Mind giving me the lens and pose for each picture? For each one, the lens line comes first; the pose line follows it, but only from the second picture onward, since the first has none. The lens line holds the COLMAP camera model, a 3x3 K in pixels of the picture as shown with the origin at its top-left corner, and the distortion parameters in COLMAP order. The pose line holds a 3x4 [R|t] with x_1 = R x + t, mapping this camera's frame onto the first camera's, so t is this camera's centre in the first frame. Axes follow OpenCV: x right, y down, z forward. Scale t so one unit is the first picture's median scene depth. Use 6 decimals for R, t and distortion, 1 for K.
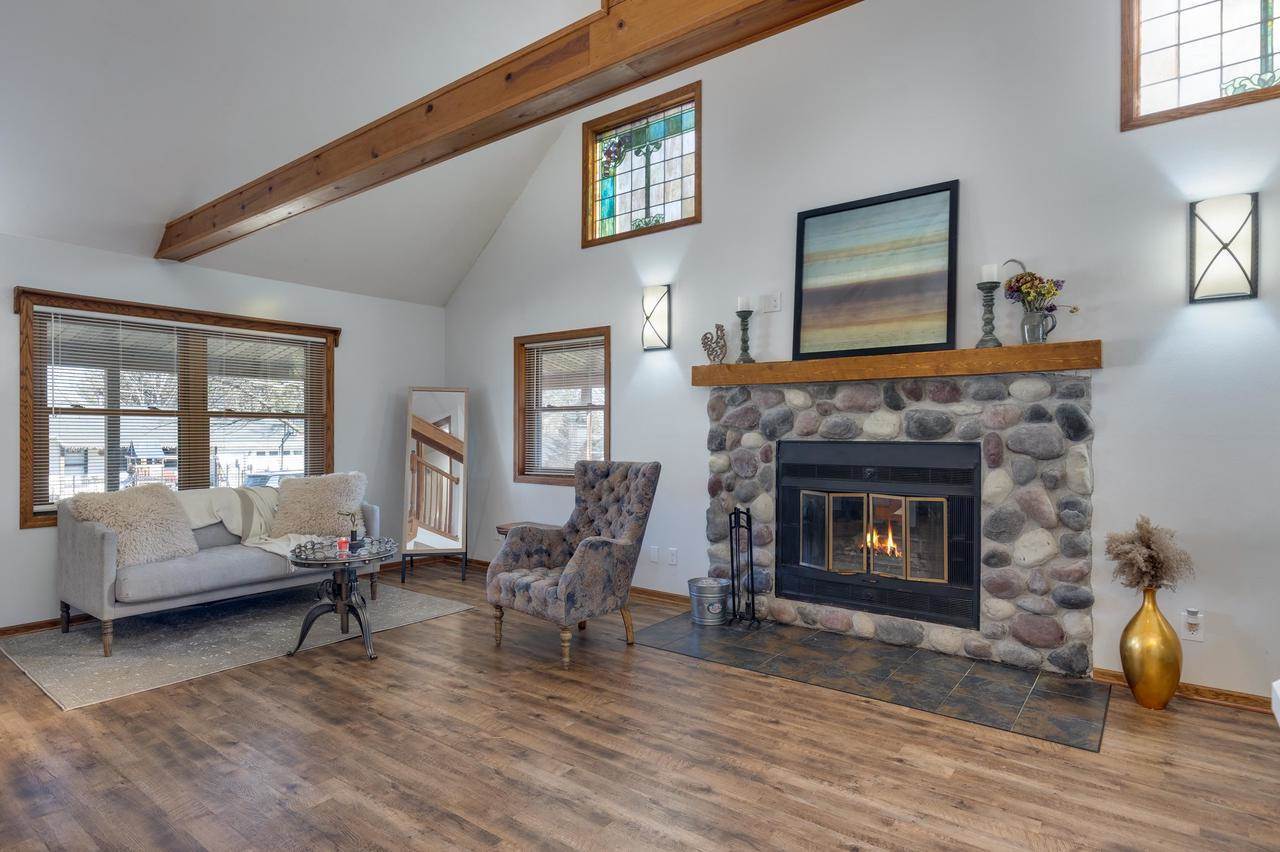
lens RADIAL K [[682.6, 0, 646.7], [0, 682.6, 436.1], [0, 0, 1]] dist [0.006556, -0.002911]
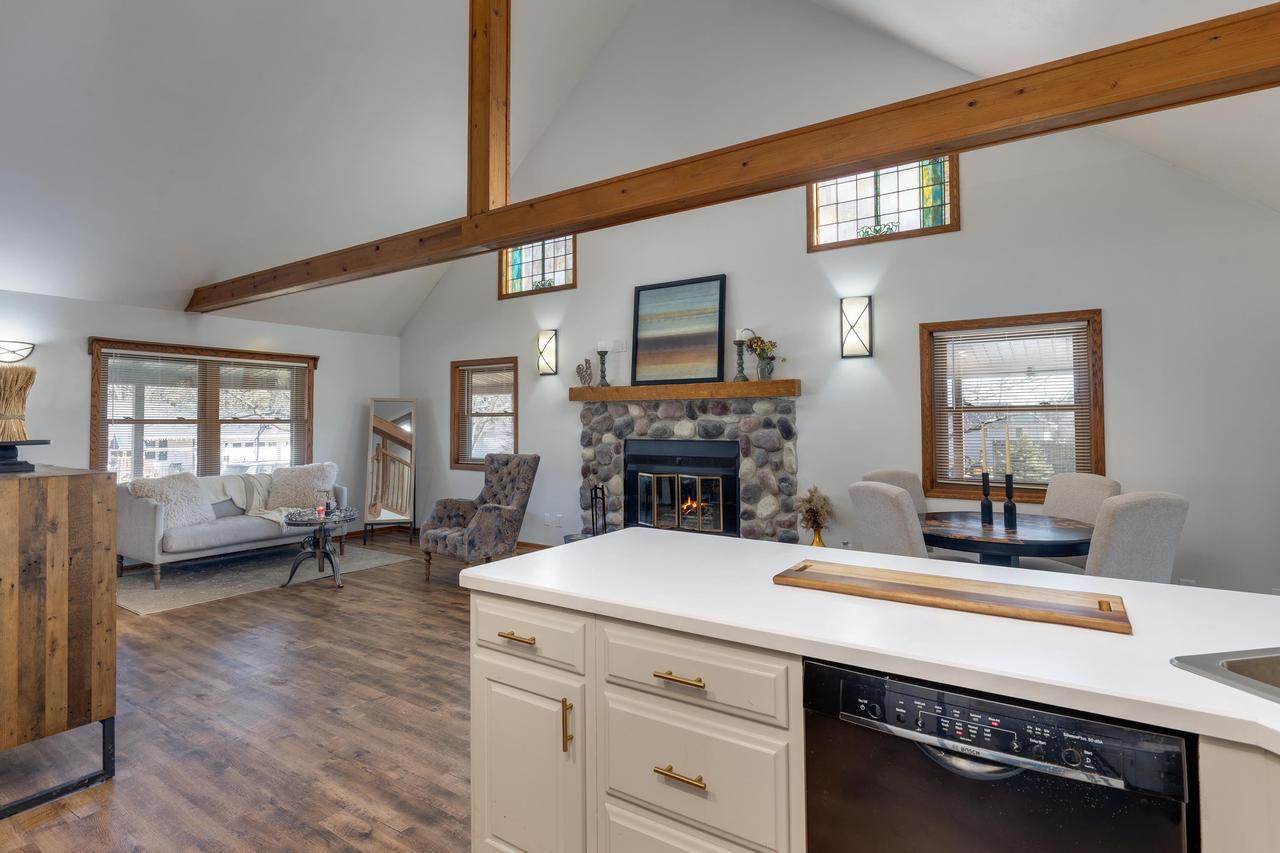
lens RADIAL K [[646.9, 0, 650.4], [0, 646.9, 404.8], [0, 0, 1]] dist [0.001898, -0.001394]
pose [[0.998236, -0.002635, 0.059318, 0.184660], [0.004495, 0.999502, -0.031247, -0.026532], [-0.059206, 0.031459, 0.997750, -0.443645]]
